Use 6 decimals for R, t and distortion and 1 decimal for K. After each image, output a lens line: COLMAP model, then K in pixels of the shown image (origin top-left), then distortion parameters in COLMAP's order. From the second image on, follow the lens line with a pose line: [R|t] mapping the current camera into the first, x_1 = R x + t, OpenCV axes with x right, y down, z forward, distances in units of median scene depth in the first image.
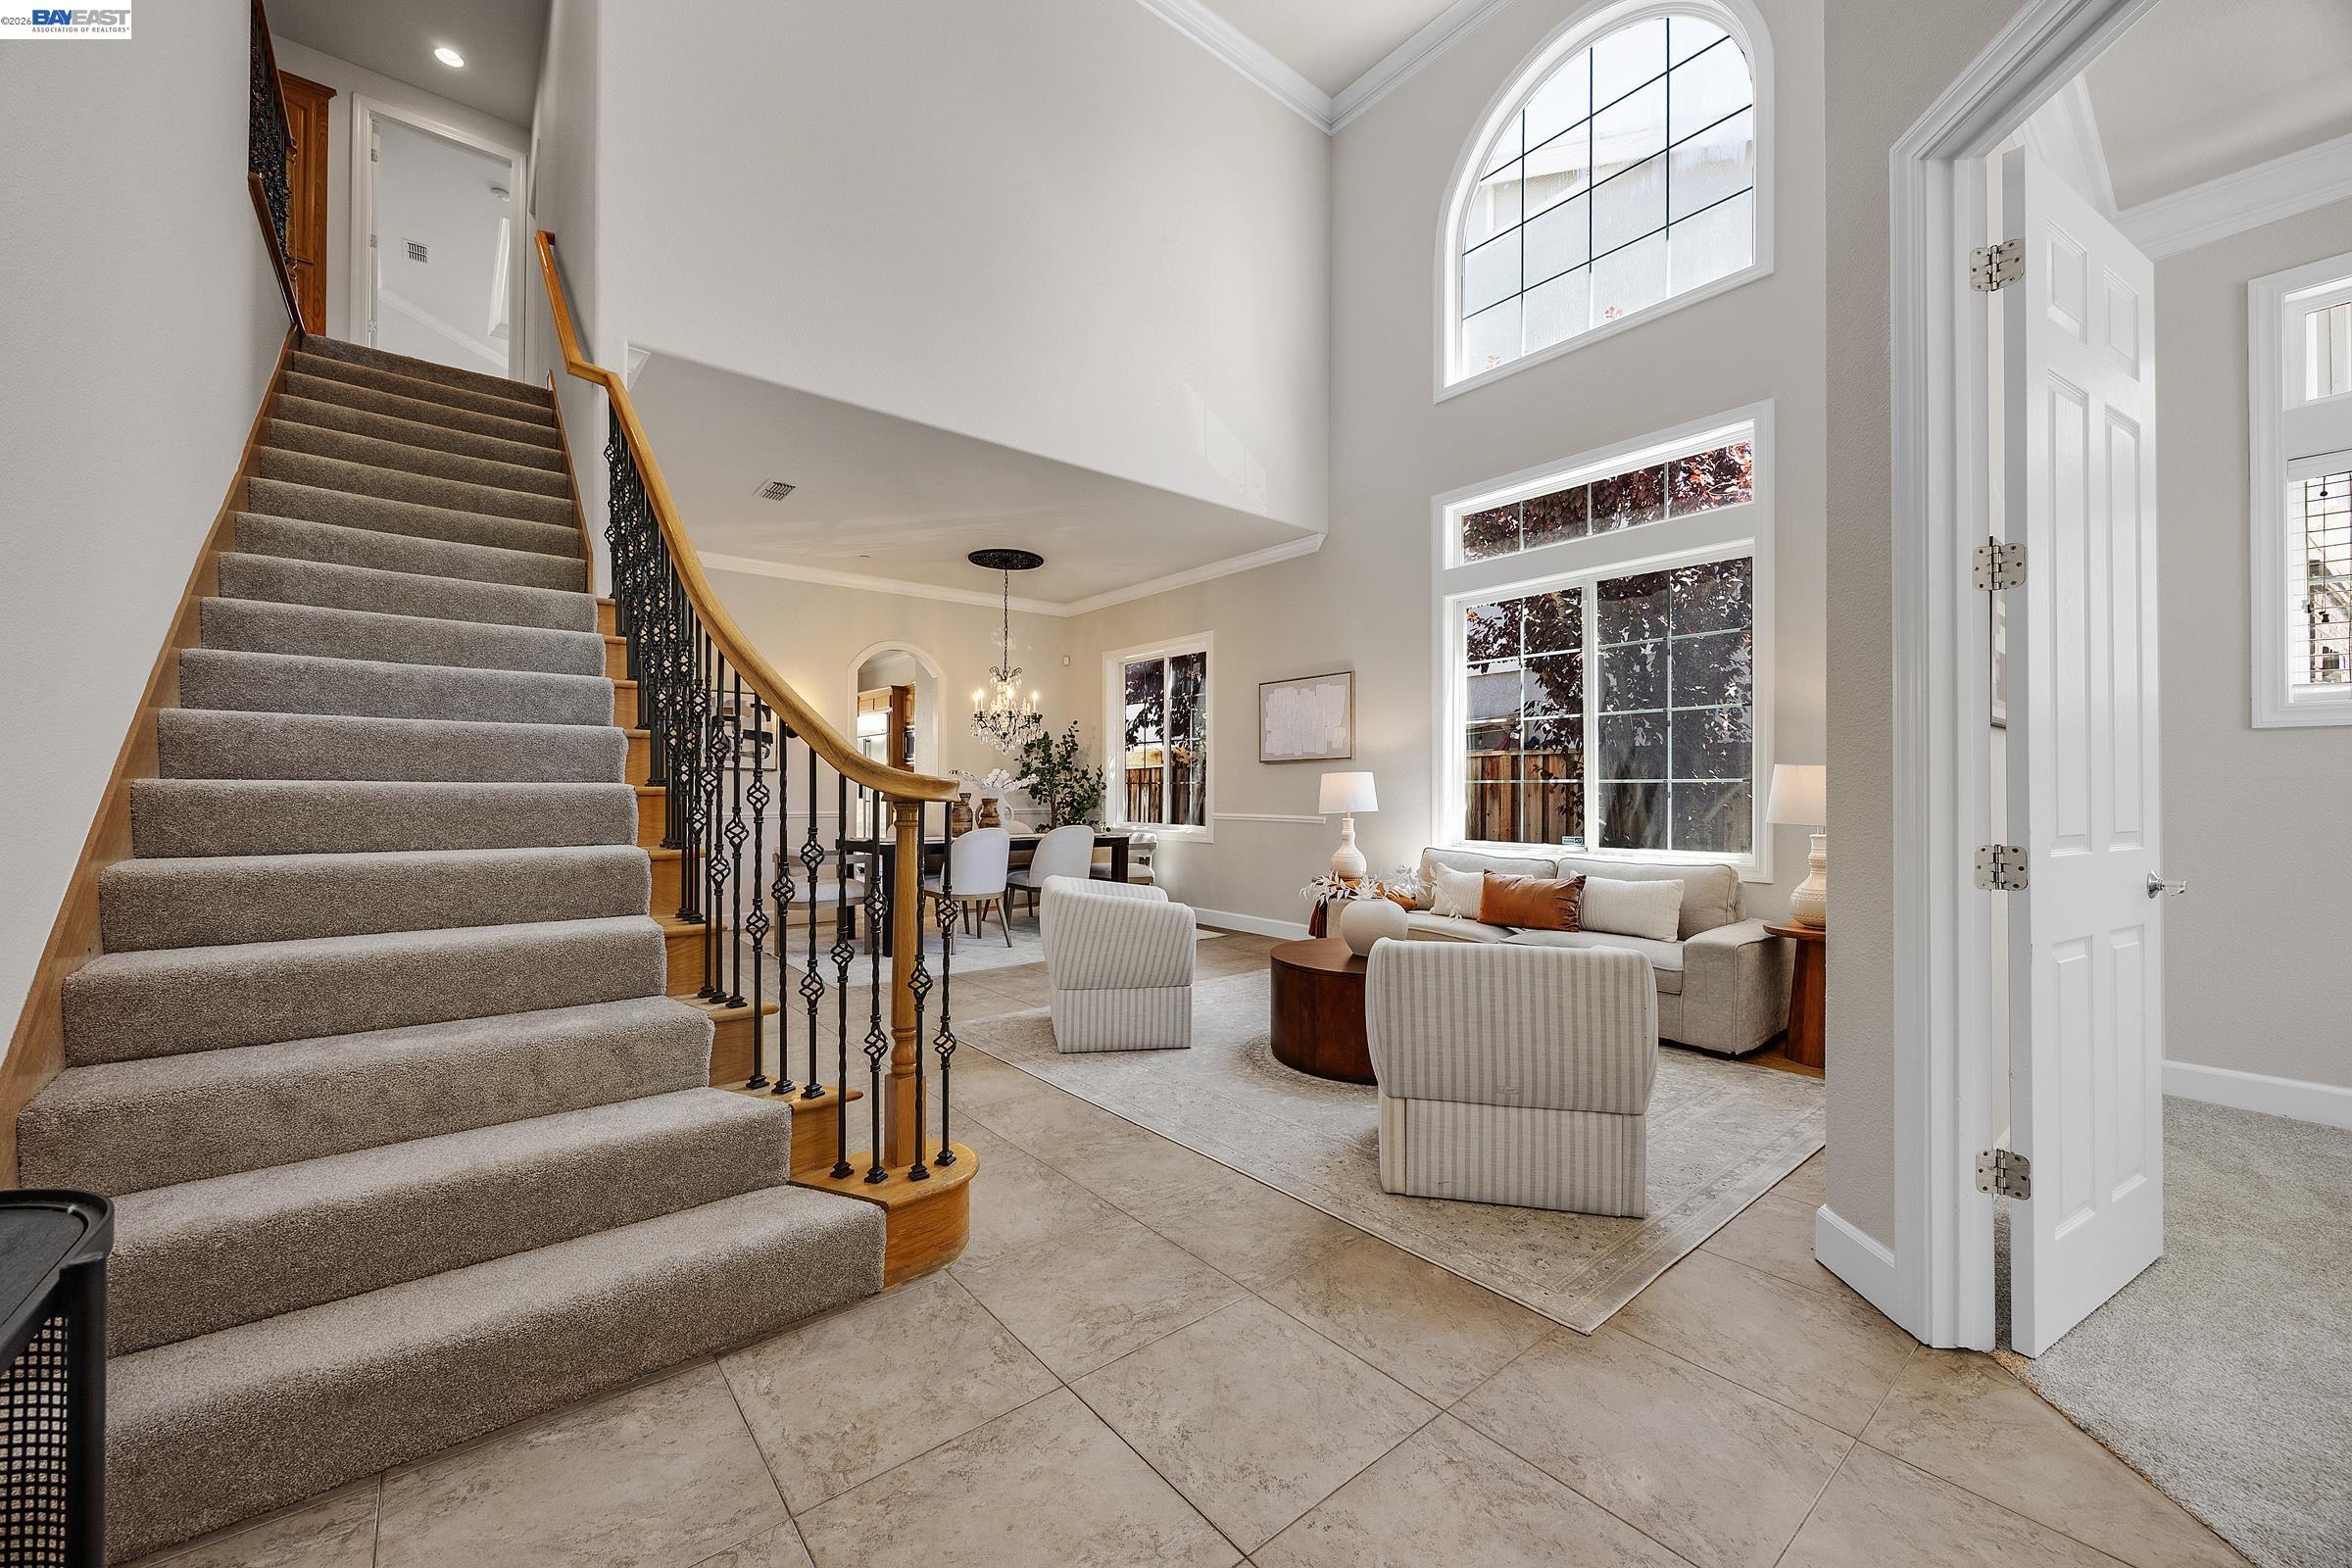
lens RADIAL K [[900.1, 0, 1176.0], [0, 900.1, 785.9], [0, 0, 1]] dist [-0.006898, -0.000220]
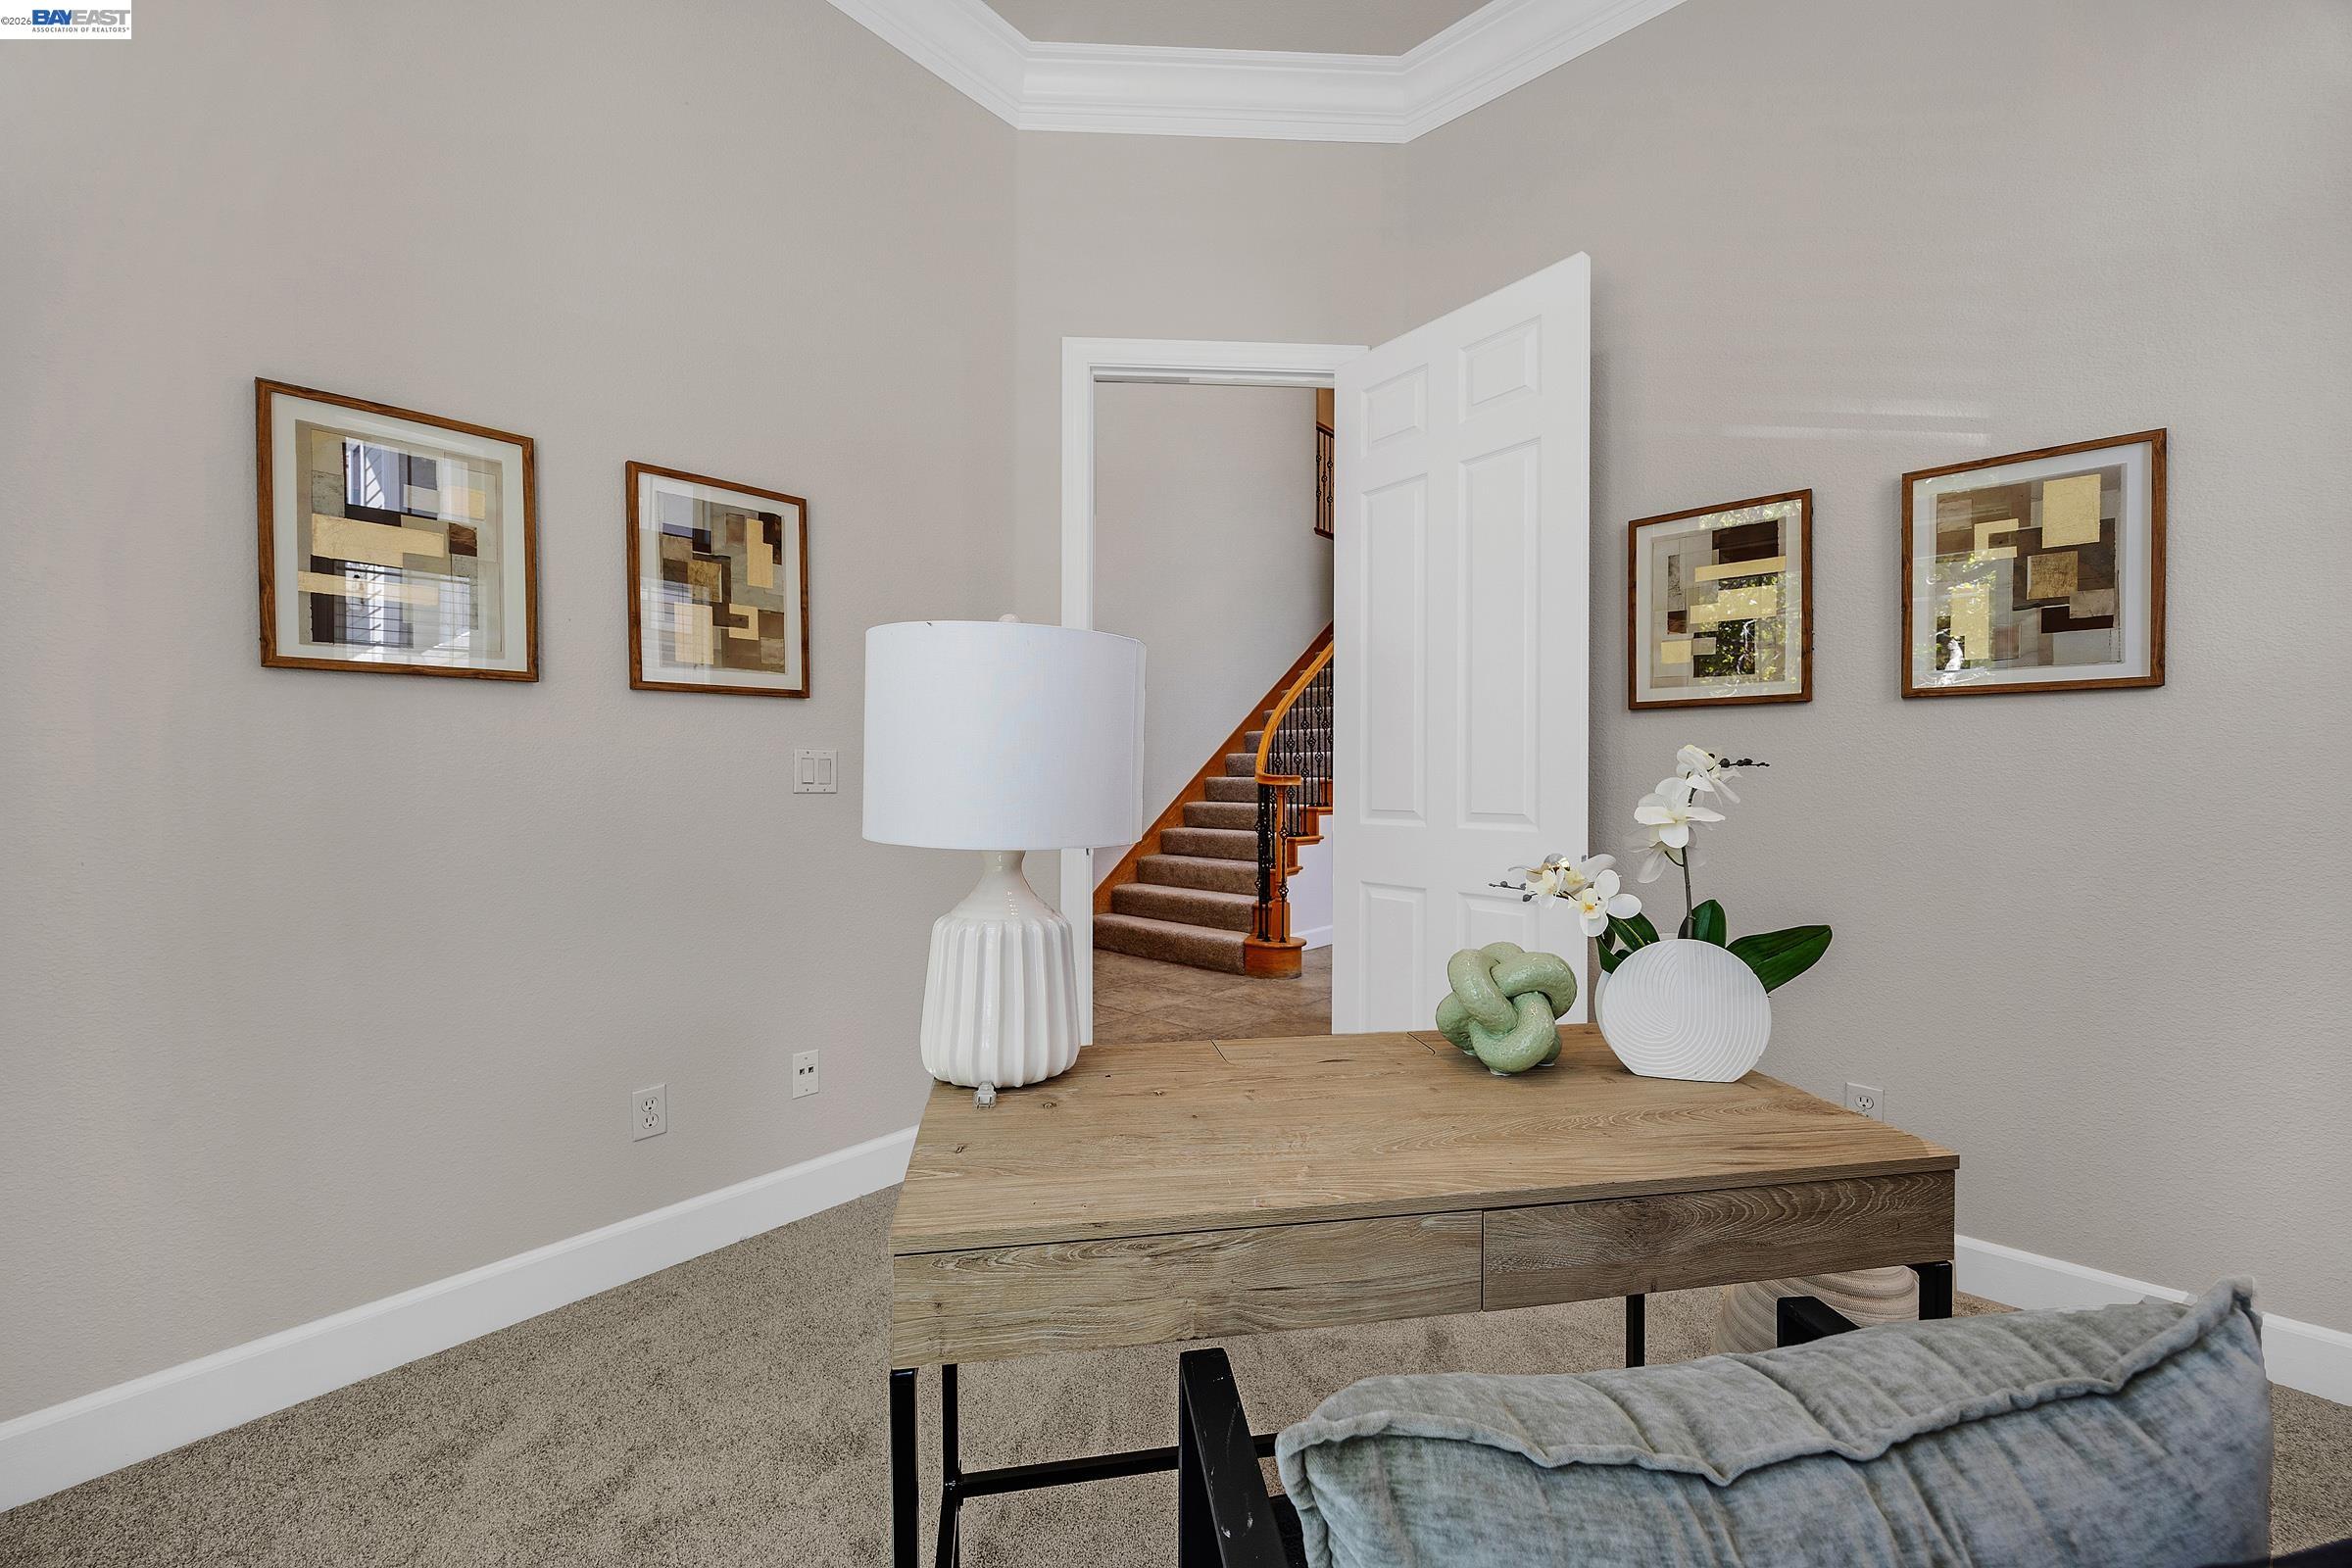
lens RADIAL K [[900.1, 0, 1176.0], [0, 900.1, 786.4], [0, 0, 1]] dist [-0.006898, -0.000220]
pose [[0.158227, 0.008359, -0.987367, 2.590045], [0.009511, 0.999905, 0.009989, -0.000950], [0.987357, -0.010971, 0.158133, 0.491146]]
